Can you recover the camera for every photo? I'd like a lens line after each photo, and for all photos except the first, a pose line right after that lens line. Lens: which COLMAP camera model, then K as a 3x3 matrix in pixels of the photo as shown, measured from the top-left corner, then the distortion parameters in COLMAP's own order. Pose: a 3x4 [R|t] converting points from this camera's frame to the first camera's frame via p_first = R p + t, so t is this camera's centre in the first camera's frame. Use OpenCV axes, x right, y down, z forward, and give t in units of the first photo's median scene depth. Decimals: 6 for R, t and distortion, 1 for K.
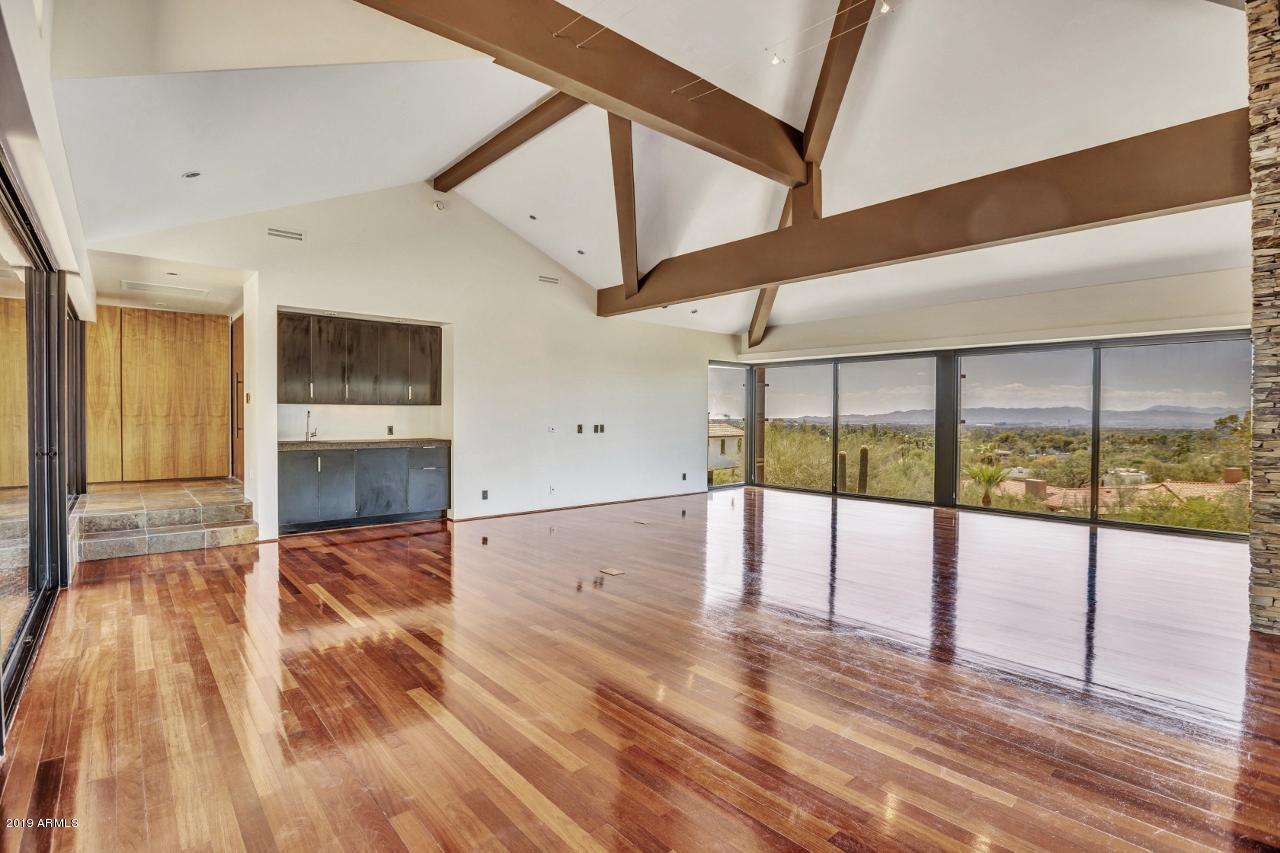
lens RADIAL K [[625.1, 0, 635.8], [0, 625.1, 427.7], [0, 0, 1]] dist [-0.013863, 0.000966]
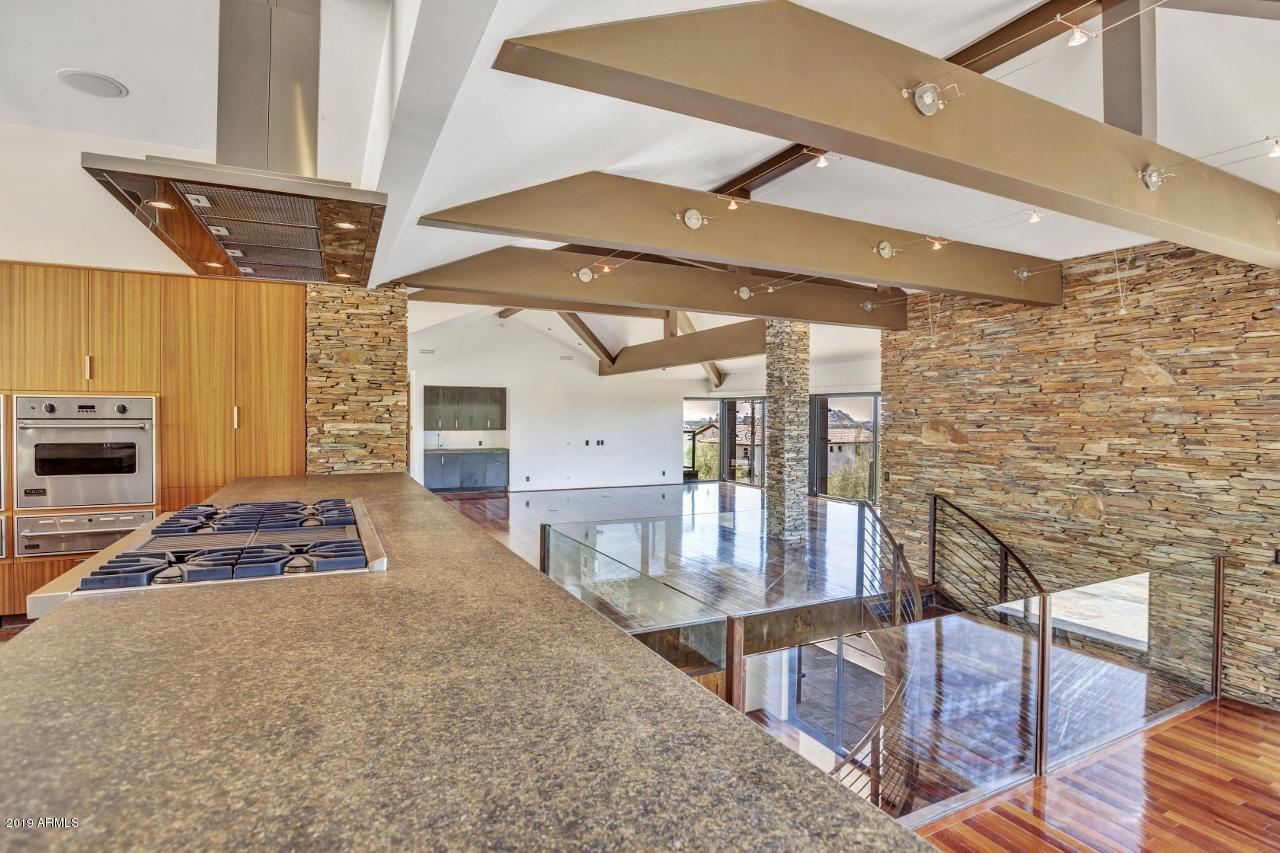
lens RADIAL K [[625.1, 0, 638.4], [0, 625.1, 435.2], [0, 0, 1]] dist [-0.013863, 0.000966]
pose [[0.978413, -0.000683, -0.206658, 0.459982], [-0.000217, 0.999991, -0.004332, -0.013093], [0.206660, 0.004284, 0.978404, -0.736957]]
